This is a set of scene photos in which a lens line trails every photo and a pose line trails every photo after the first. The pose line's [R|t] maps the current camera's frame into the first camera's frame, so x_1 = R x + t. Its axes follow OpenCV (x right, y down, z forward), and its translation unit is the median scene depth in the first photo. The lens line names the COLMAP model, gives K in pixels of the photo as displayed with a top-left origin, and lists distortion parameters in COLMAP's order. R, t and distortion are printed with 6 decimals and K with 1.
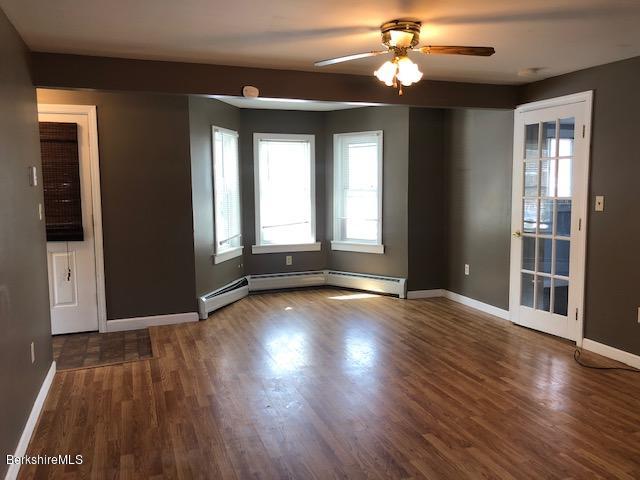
lens RADIAL K [[521.3, 0, 320.0], [0, 521.3, 240.0], [0, 0, 1]] dist [0.086975, -0.103675]
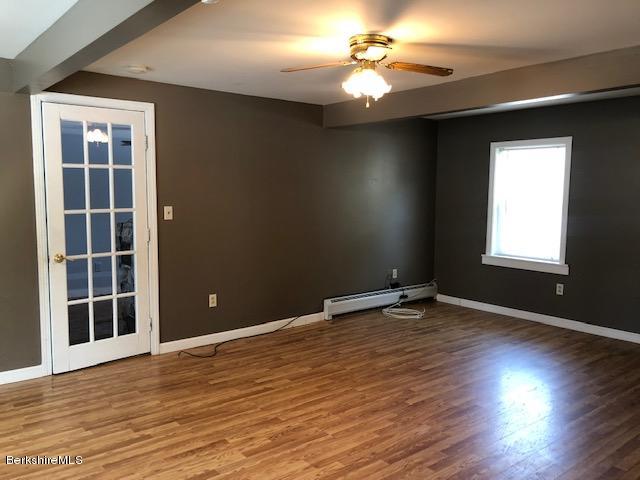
lens RADIAL K [[526.7, 0, 320.0], [0, 526.7, 240.0], [0, 0, 1]] dist [0.010268, 0.005668]
pose [[-0.316343, -0.088659, 0.944493, -0.582122], [0.101150, 0.986795, 0.126509, -0.118848], [-0.943237, 0.135556, -0.303198, 1.042557]]
